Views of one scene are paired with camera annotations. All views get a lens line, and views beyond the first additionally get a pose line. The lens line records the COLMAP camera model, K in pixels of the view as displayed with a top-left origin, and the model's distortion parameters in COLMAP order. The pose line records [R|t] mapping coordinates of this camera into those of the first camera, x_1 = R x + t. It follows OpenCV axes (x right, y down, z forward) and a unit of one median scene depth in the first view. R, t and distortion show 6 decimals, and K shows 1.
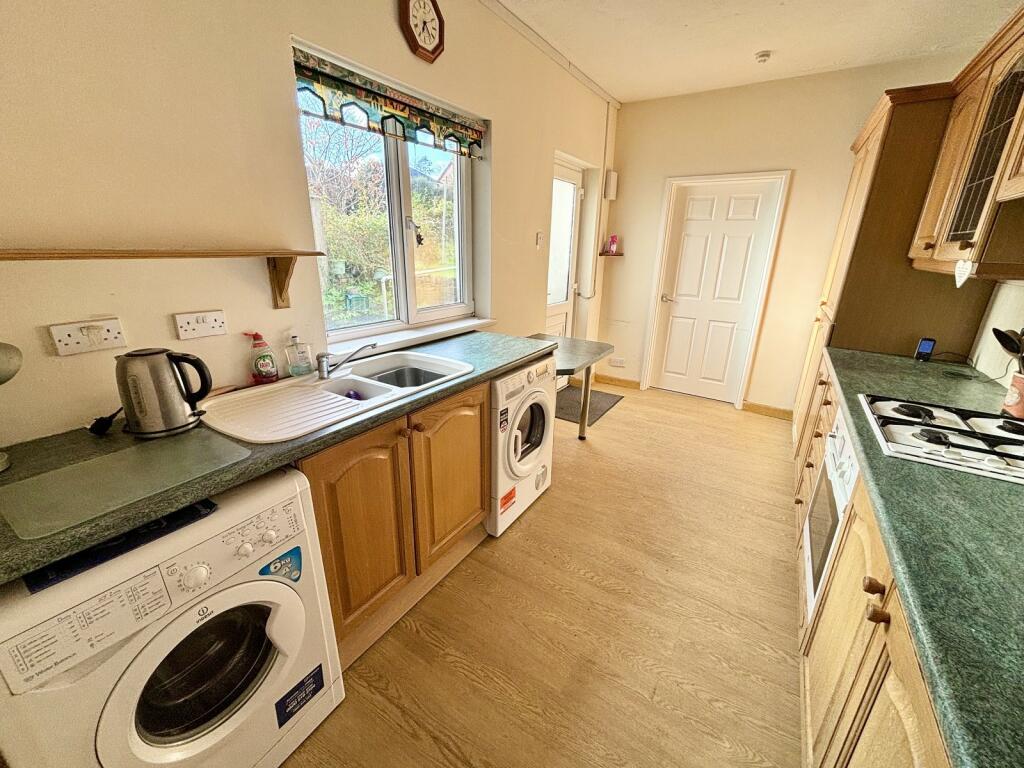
lens RADIAL K [[416.4, 0, 510.7], [0, 416.4, 380.0], [0, 0, 1]] dist [0.002878, 0.000030]
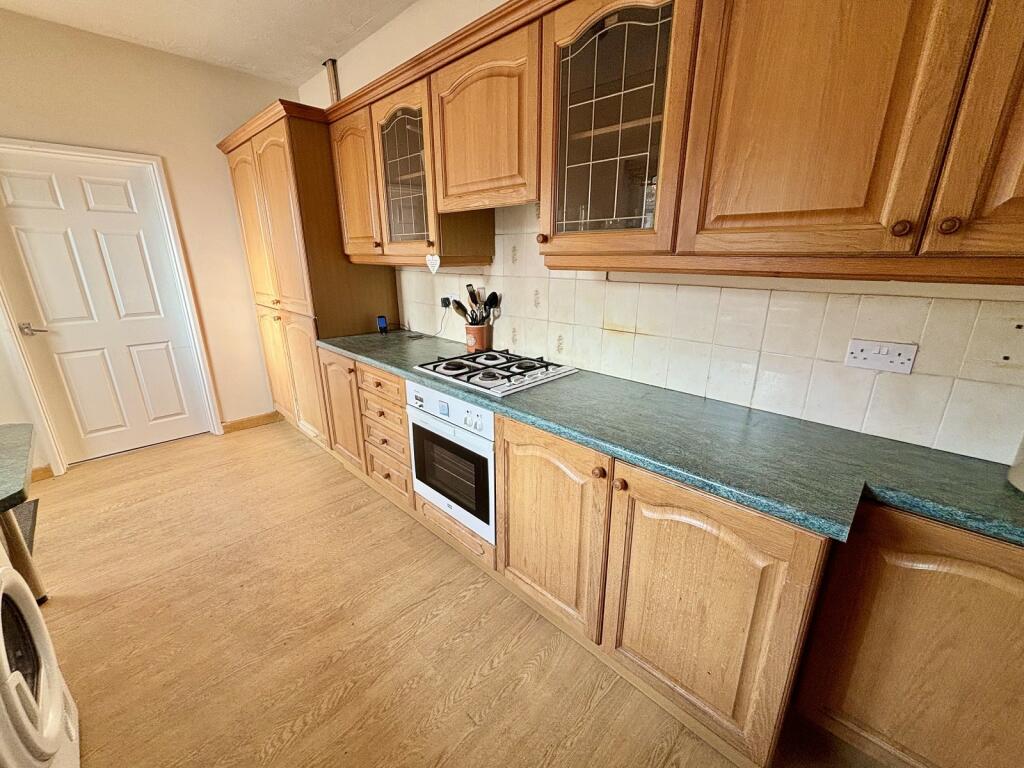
lens RADIAL K [[416.4, 0, 510.7], [0, 416.4, 380.0], [0, 0, 1]] dist [0.002878, 0.000030]
pose [[0.200117, -0.308885, 0.929808, -0.162147], [0.307801, 0.920778, 0.239639, -0.089421], [-0.930168, 0.238240, 0.279338, 0.272706]]
